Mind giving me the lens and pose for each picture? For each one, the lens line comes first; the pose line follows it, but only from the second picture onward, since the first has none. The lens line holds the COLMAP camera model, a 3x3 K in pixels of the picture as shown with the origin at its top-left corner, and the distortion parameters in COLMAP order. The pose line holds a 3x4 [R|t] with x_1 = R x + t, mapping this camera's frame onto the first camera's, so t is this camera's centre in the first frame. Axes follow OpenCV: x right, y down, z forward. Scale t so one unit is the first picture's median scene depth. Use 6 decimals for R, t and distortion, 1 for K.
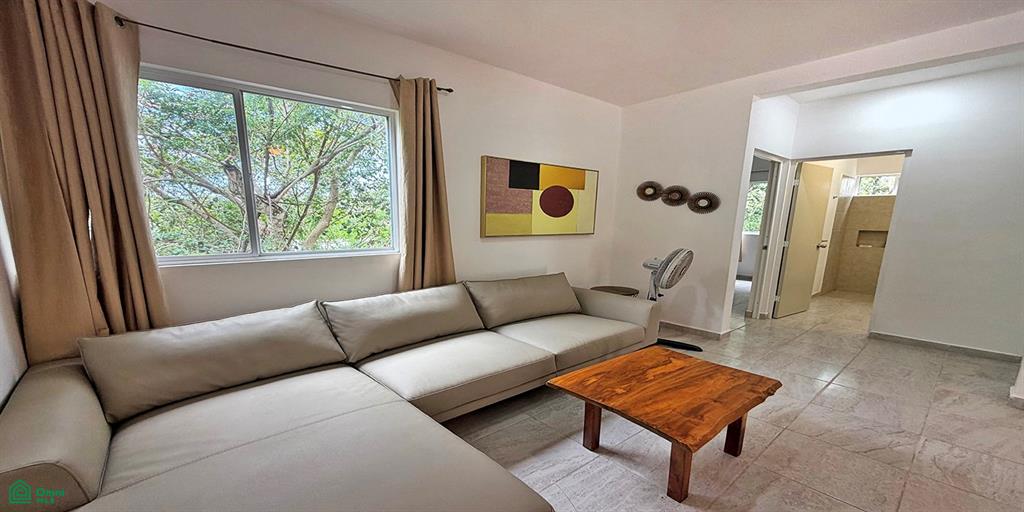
lens RADIAL K [[414.2, 0, 512.0], [0, 414.2, 256.0], [0, 0, 1]] dist [-0.000322, -0.000417]
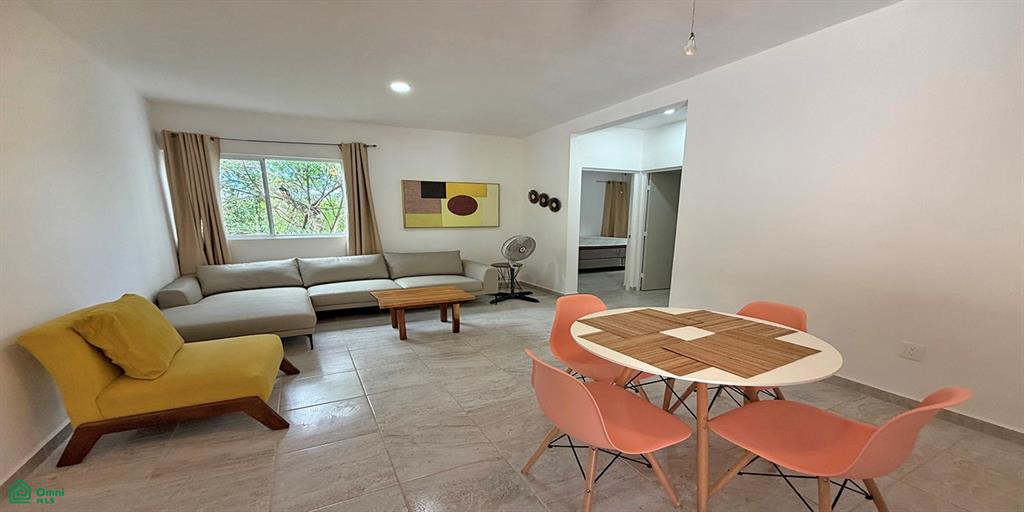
lens RADIAL K [[414.2, 0, 512.0], [0, 414.2, 256.0], [0, 0, 1]] dist [-0.000322, -0.000417]
pose [[0.969682, 0.014444, -0.243943, 0.782113], [-0.012951, 0.999886, 0.007726, 0.050298], [0.244027, -0.004333, 0.969759, -0.537353]]
